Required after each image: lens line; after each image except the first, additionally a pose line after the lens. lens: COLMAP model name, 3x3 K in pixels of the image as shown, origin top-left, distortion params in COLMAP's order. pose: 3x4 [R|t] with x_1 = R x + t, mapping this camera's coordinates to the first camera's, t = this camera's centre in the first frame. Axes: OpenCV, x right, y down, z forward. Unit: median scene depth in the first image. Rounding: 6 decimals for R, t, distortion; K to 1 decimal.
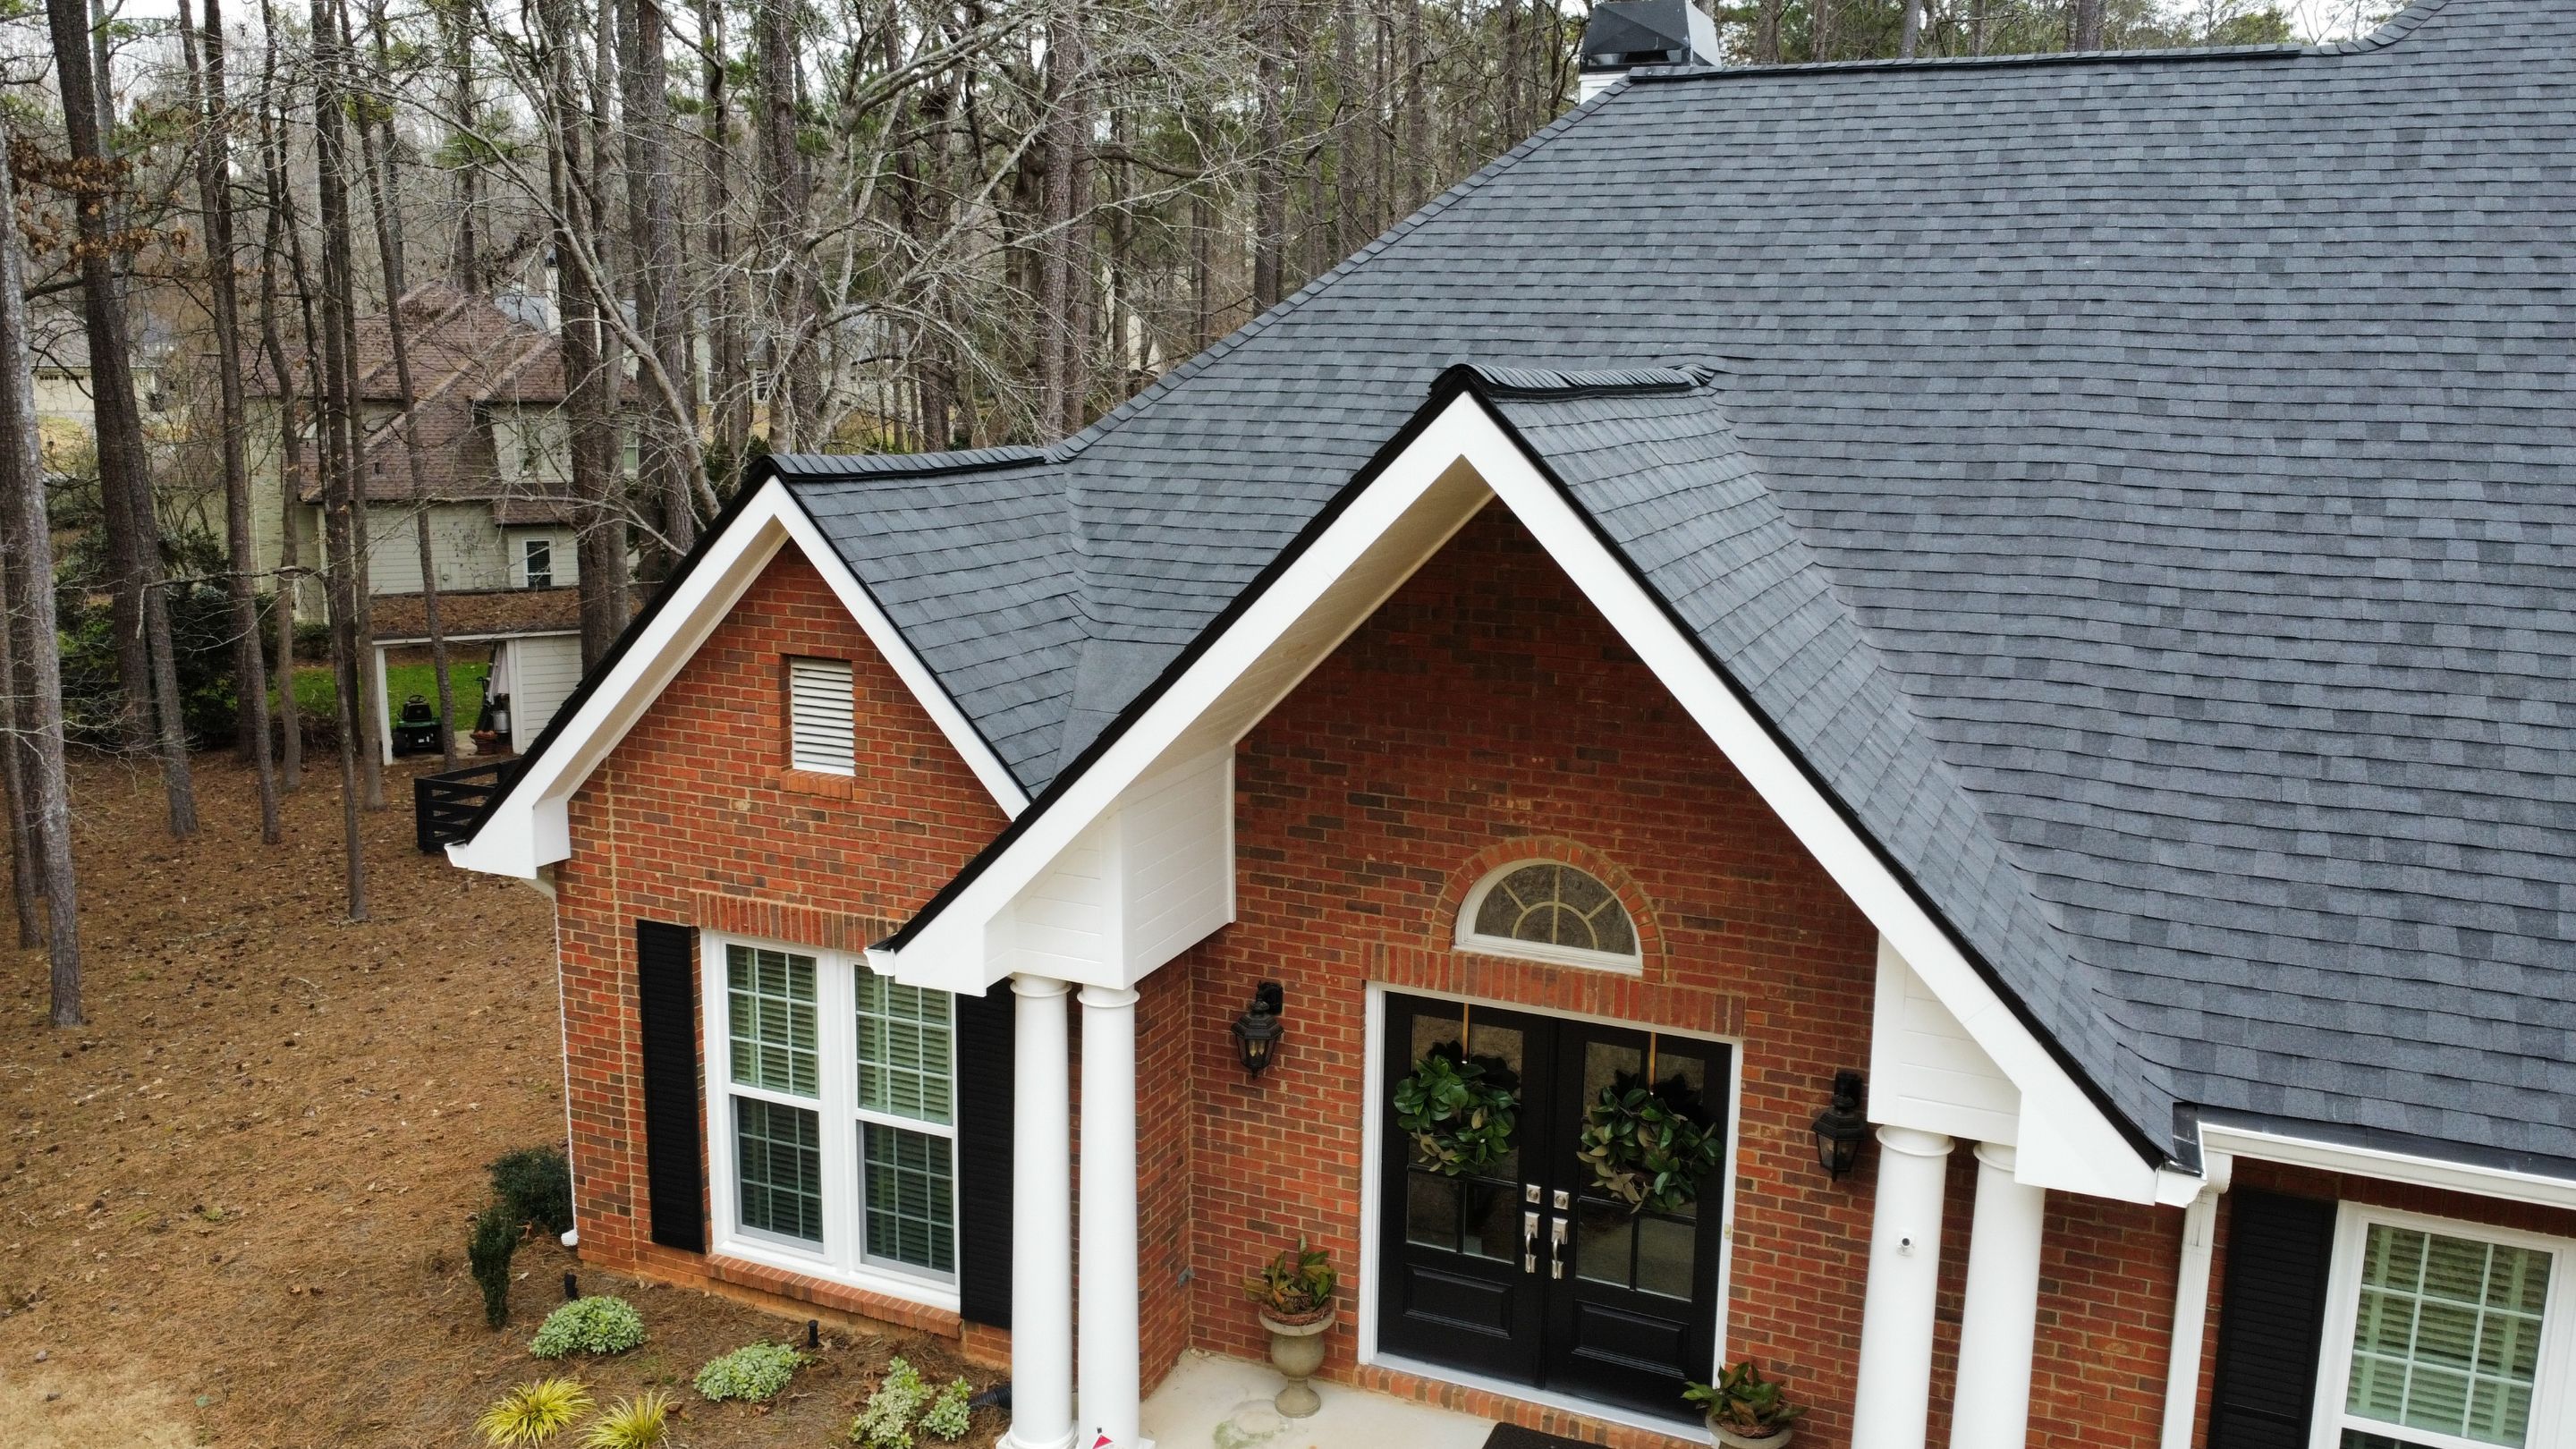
lens RADIAL K [[1936.8, 0, 1274.7], [0, 1936.8, 702.0], [0, 0, 1]] dist [0.004717, -0.010055]
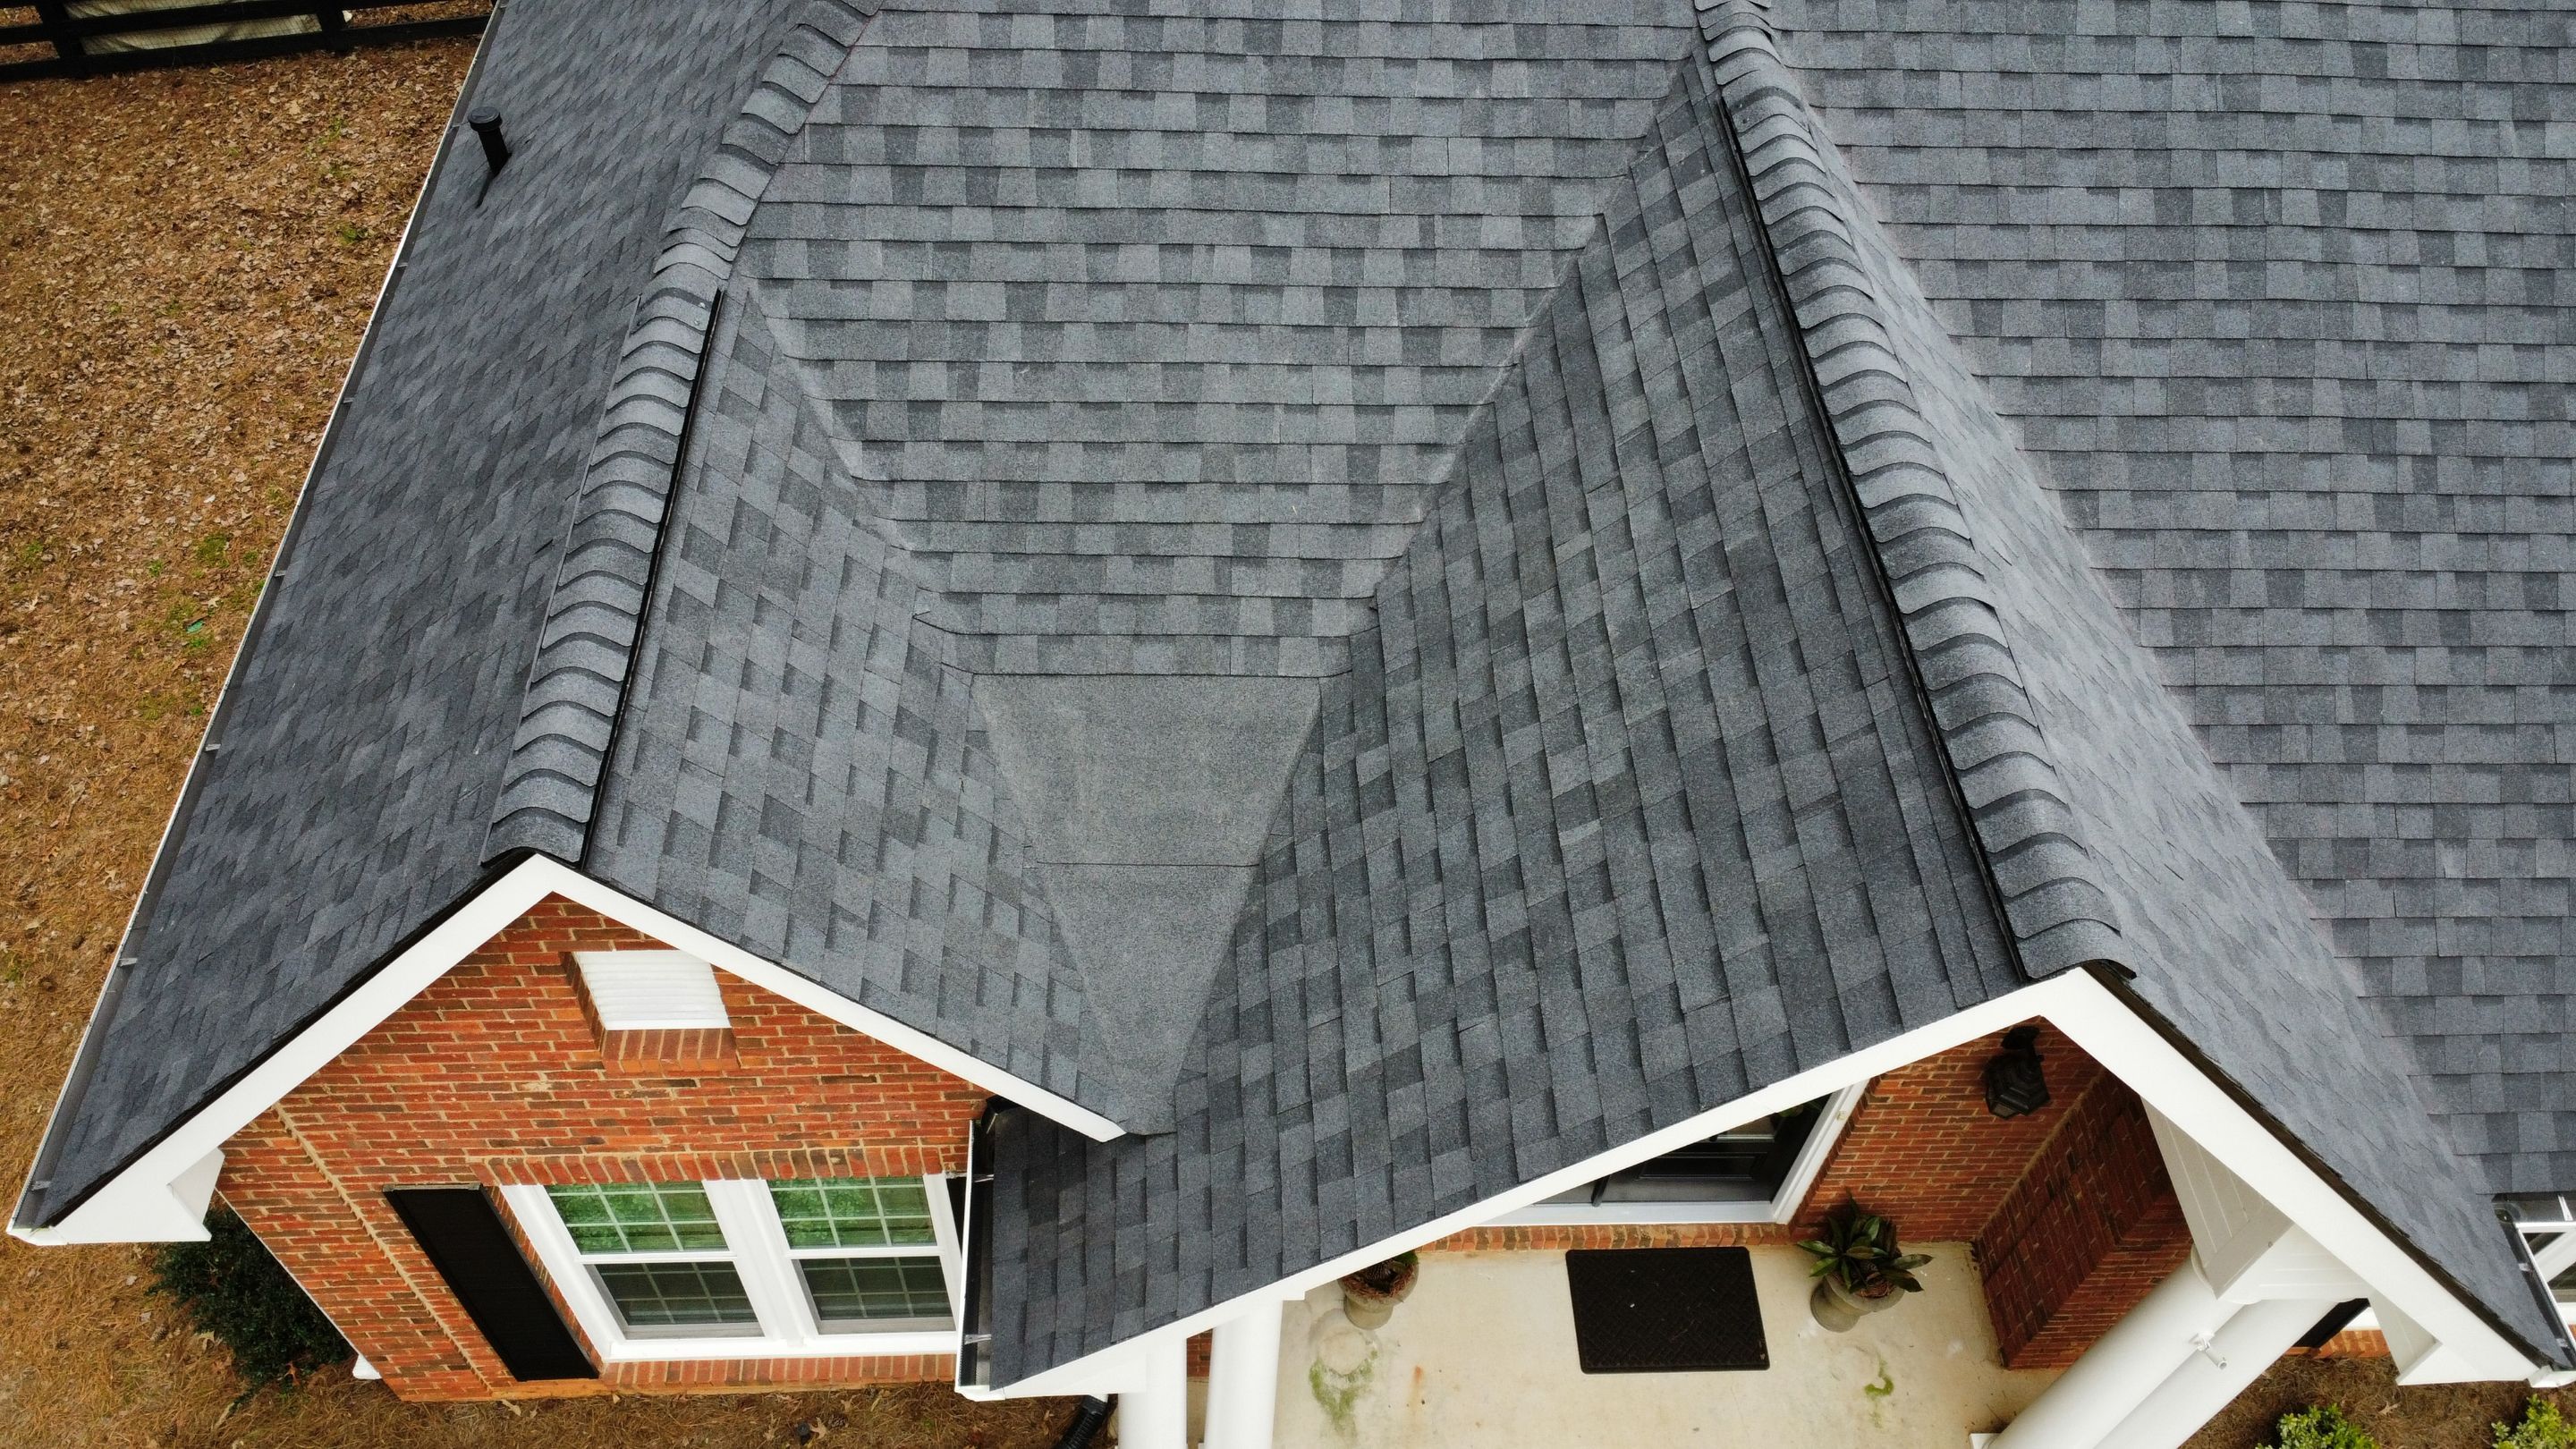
lens RADIAL K [[1936.8, 0, 1274.7], [0, 1936.8, 702.0], [0, 0, 1]] dist [0.004717, -0.010055]
pose [[0.898726, -0.320872, 0.298886, -0.217353], [0.048130, 0.749654, 0.660077, -0.483678], [-0.435861, -0.578843, 0.689177, 0.551074]]
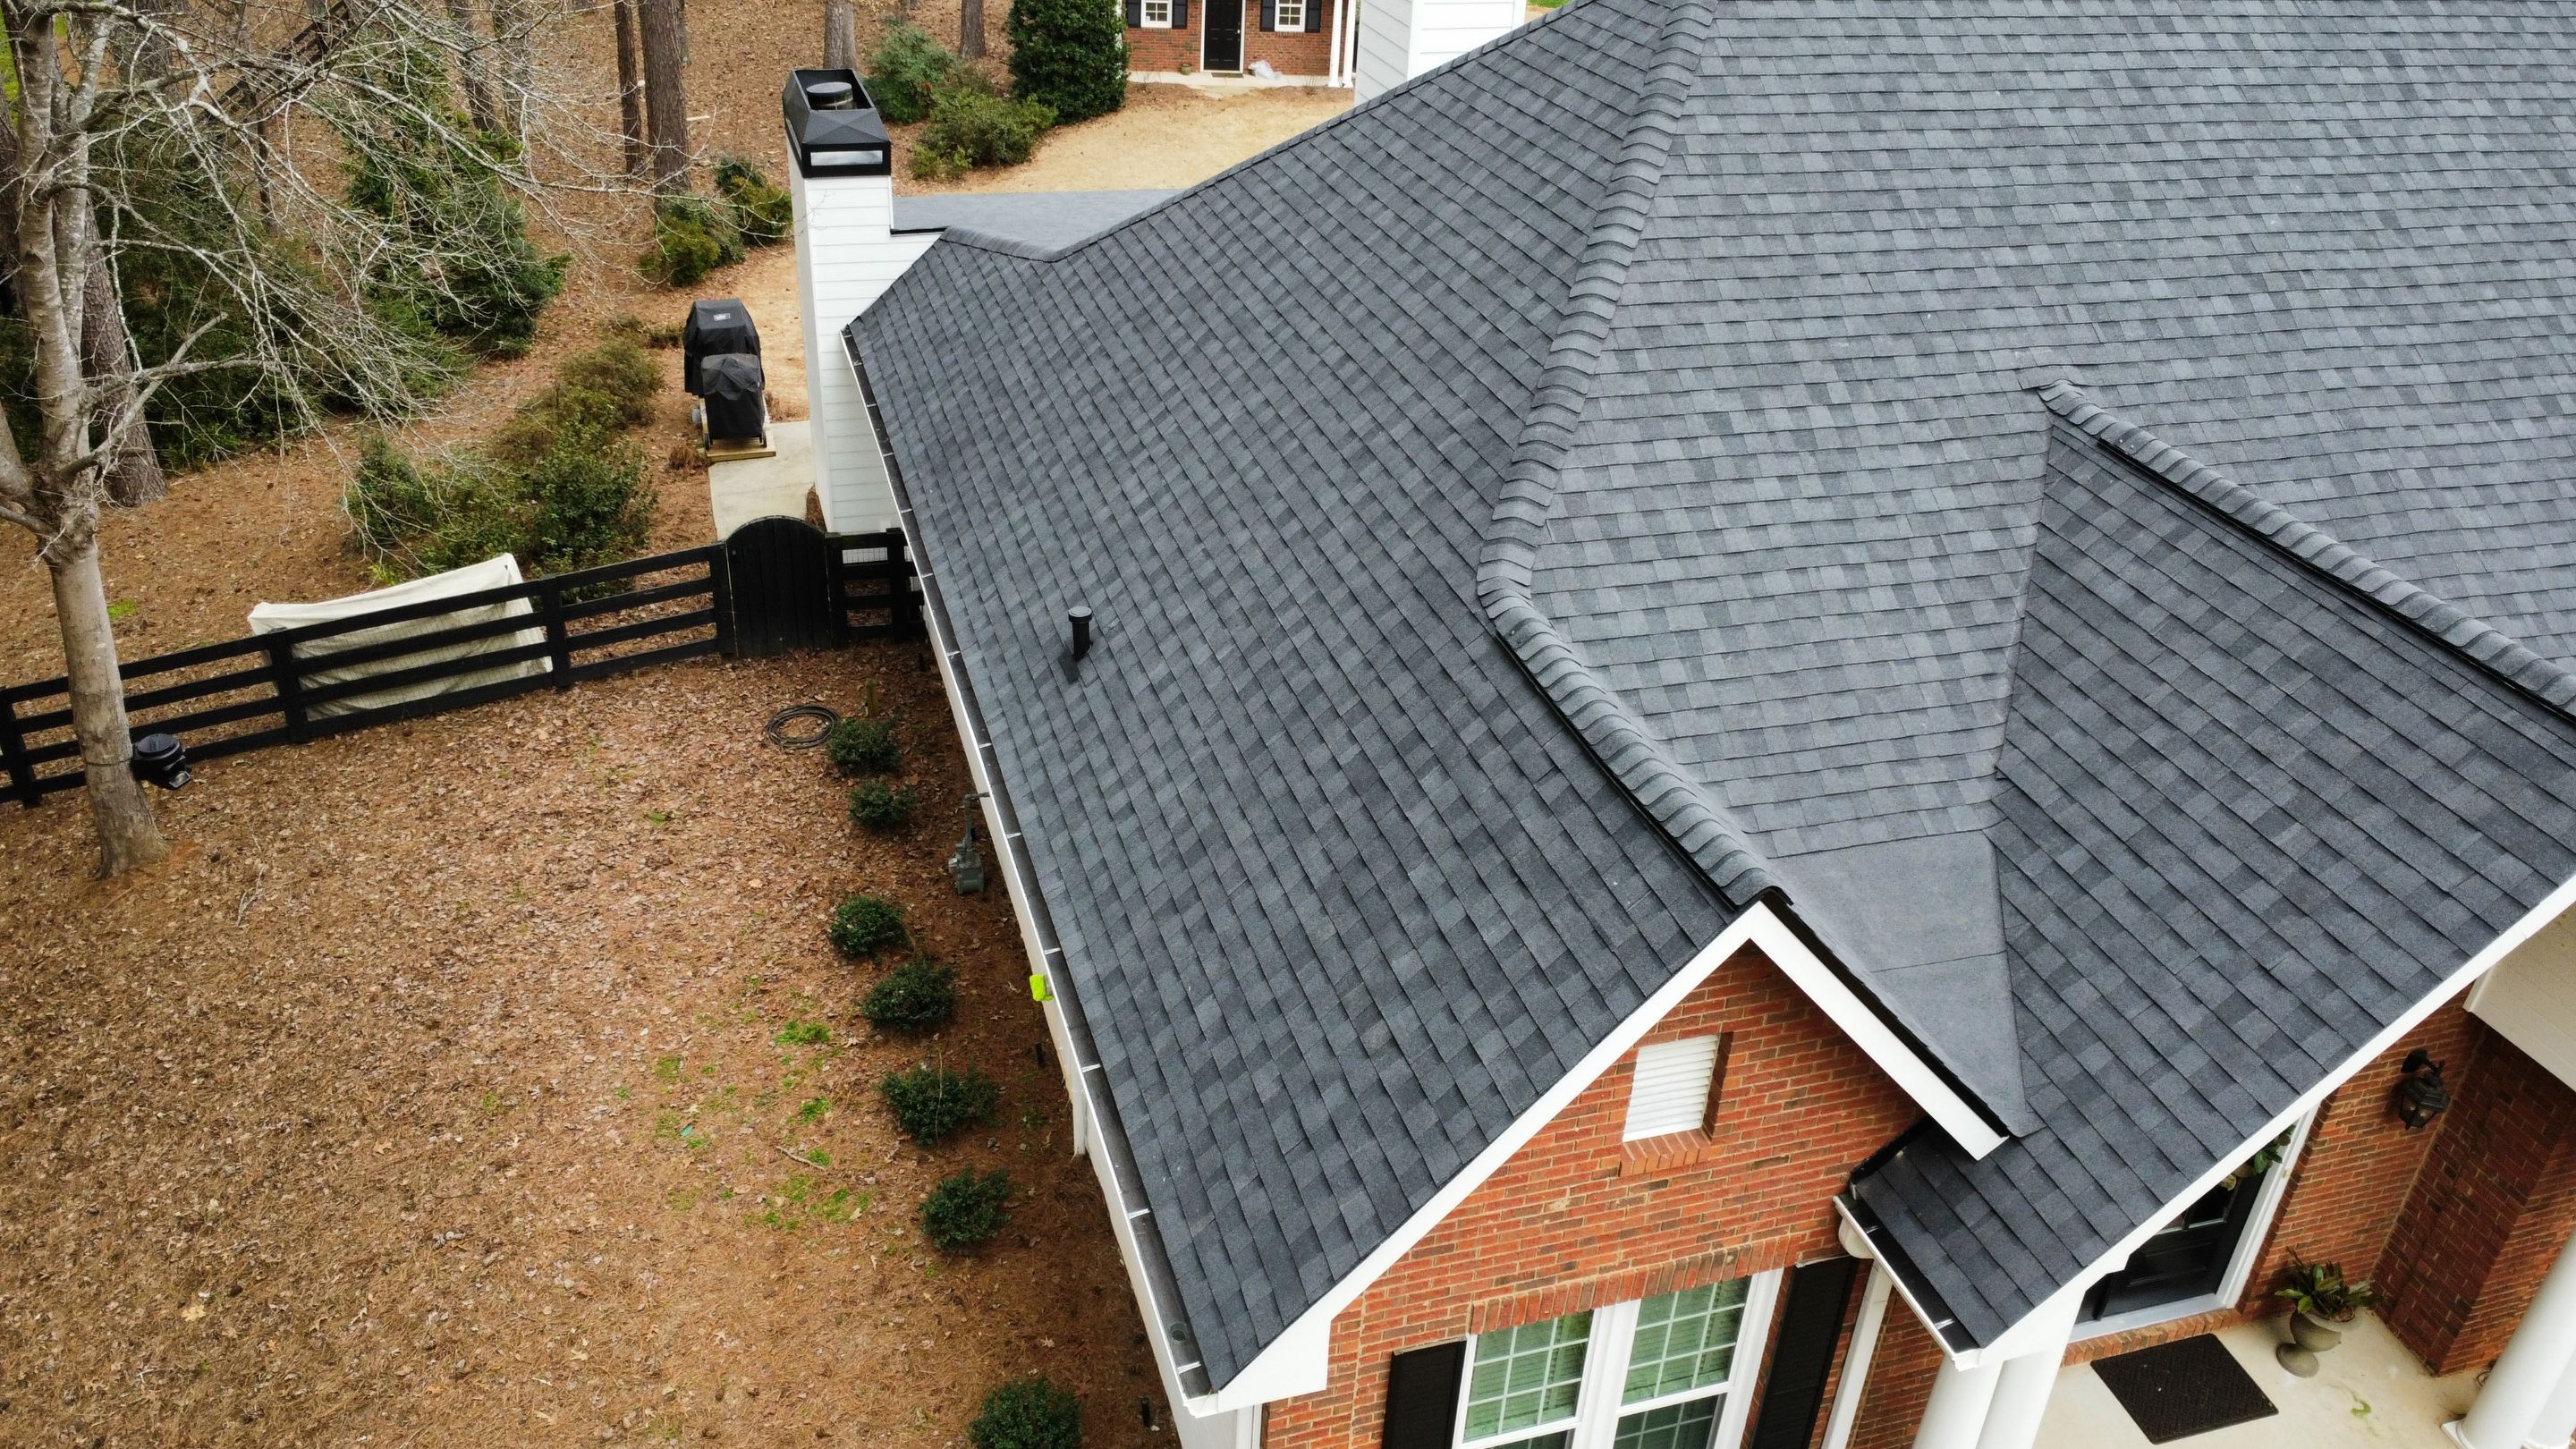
lens RADIAL K [[1936.8, 0, 1274.7], [0, 1936.8, 702.0], [0, 0, 1]] dist [0.004717, -0.010055]
pose [[0.757912, -0.307090, 0.575556, -0.825334], [0.078733, 0.918883, 0.386595, -0.502958], [-0.647588, -0.247689, 0.720611, 0.563985]]
